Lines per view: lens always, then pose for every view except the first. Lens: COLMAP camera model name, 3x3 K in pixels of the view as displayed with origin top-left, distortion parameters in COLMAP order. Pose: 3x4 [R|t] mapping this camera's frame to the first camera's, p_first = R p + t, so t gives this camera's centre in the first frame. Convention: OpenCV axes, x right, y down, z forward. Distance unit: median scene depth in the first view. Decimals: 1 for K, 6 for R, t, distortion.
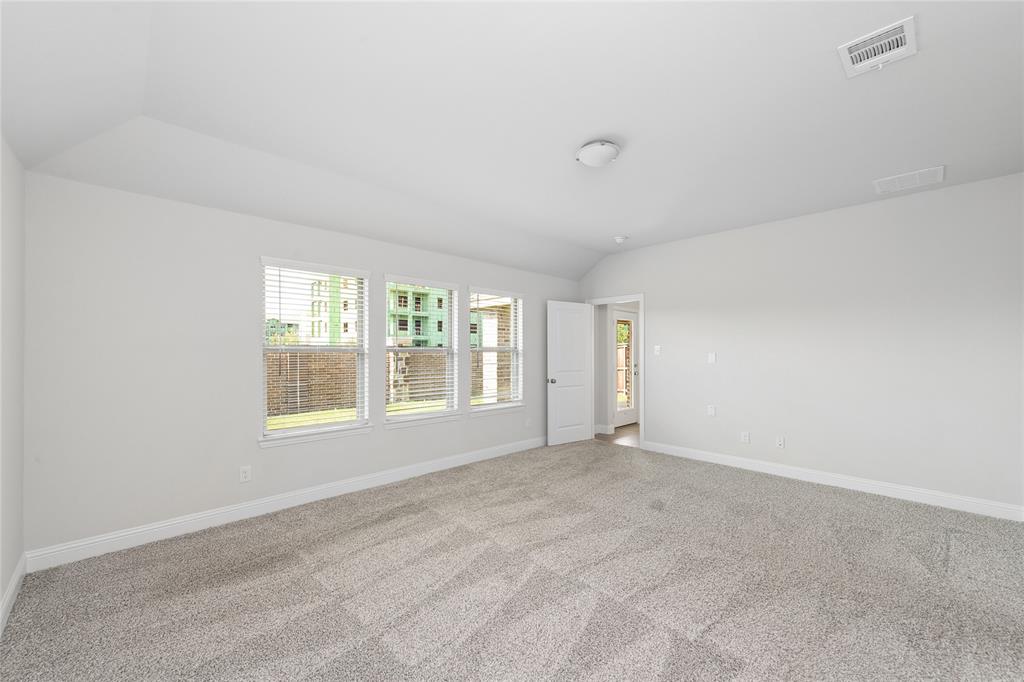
lens RADIAL K [[404.6, 0, 512.5], [0, 404.6, 348.4], [0, 0, 1]] dist [0.001896, -0.000441]
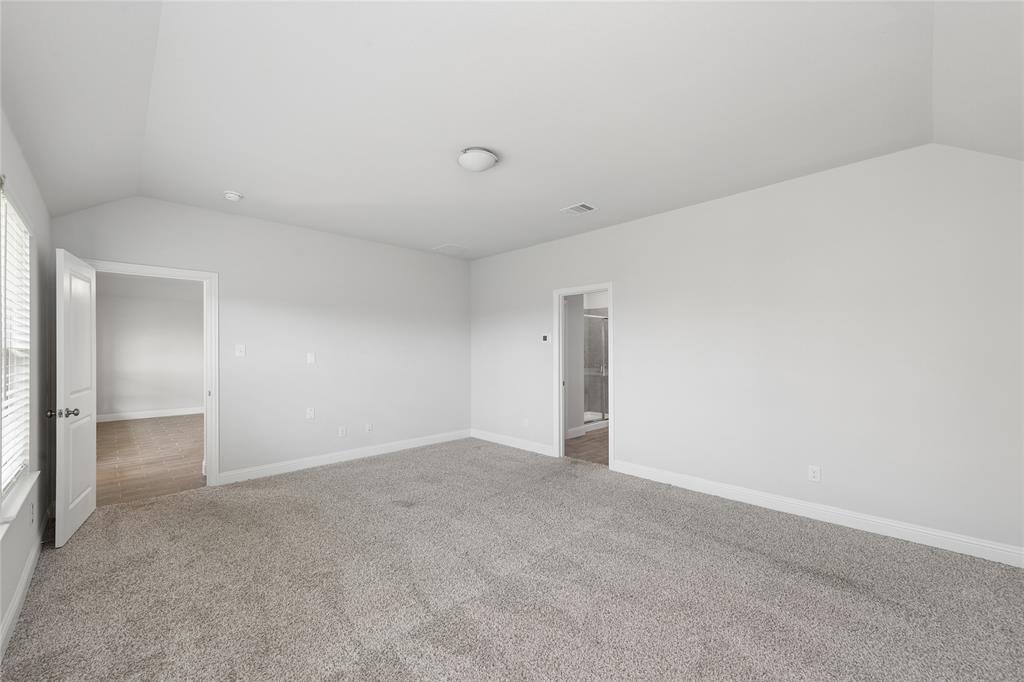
lens RADIAL K [[404.6, 0, 512.2], [0, 404.6, 343.8], [0, 0, 1]] dist [0.001896, -0.000441]
pose [[-0.014699, 0.016708, 0.999752, -0.576885], [-0.002676, 0.999856, -0.016749, 0.004627], [-0.999888, -0.002921, -0.014652, 0.652681]]
